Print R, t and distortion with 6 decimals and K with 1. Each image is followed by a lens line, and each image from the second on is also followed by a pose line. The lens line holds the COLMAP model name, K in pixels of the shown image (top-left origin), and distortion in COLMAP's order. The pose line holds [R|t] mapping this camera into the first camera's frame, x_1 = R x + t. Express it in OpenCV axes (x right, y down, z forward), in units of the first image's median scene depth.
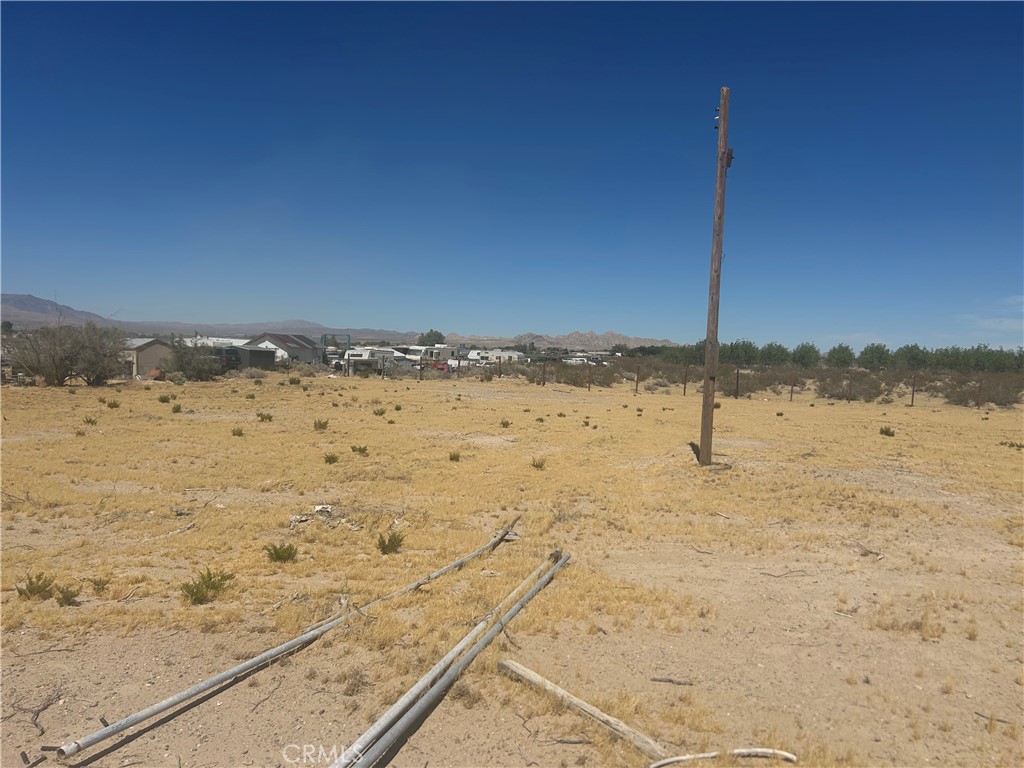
lens RADIAL K [[769.6, 0, 516.1], [0, 769.6, 374.9], [0, 0, 1]] dist [0.053200, -0.056558]
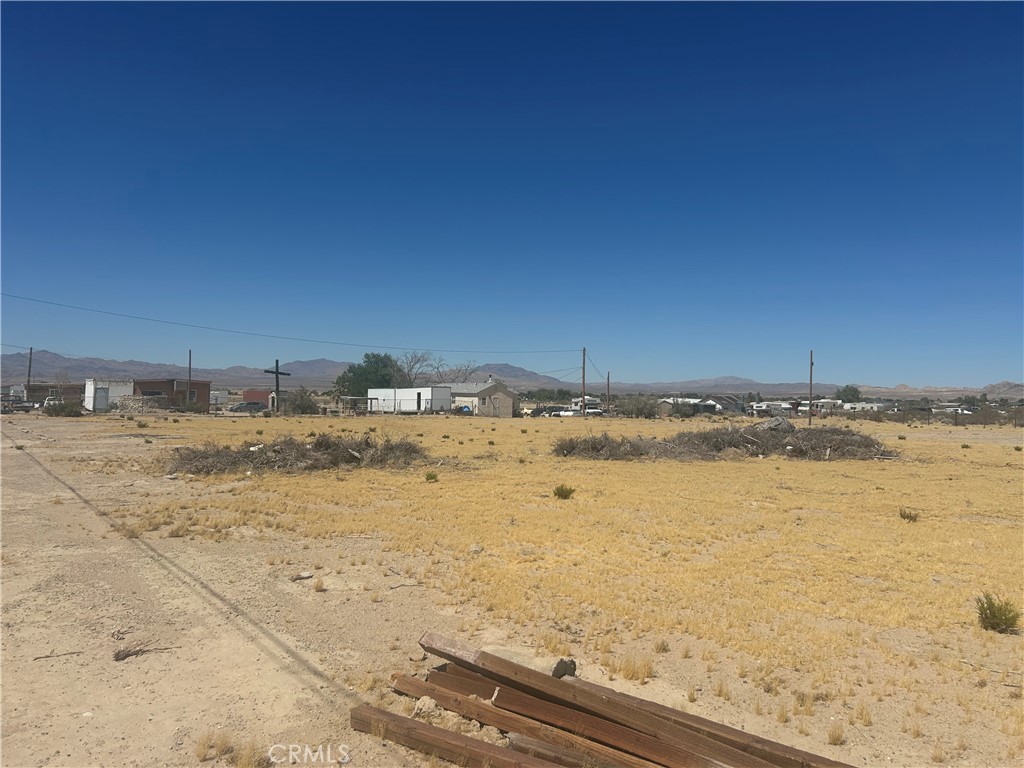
lens RADIAL K [[769.6, 0, 512.8], [0, 769.6, 385.1], [0, 0, 1]] dist [0.053200, -0.056558]
pose [[0.853186, -0.027872, -0.520862, 0.402916], [-0.003039, 0.998289, -0.058397, 0.051243], [0.521598, 0.051407, 0.851641, -1.394456]]
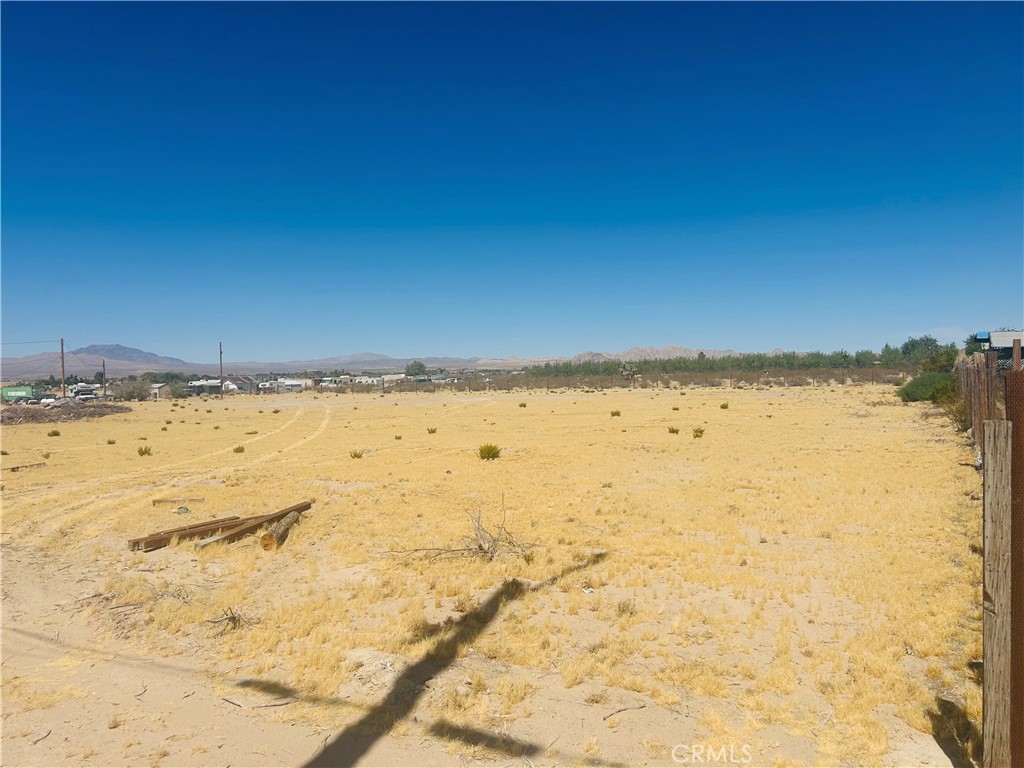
lens RADIAL K [[769.6, 0, 512.3], [0, 769.6, 385.5], [0, 0, 1]] dist [0.053200, -0.056558]
pose [[0.994246, -0.057134, -0.090613, 1.065266], [0.055891, 0.998306, -0.016196, 0.076997], [0.091385, 0.011038, 0.995754, -1.700681]]
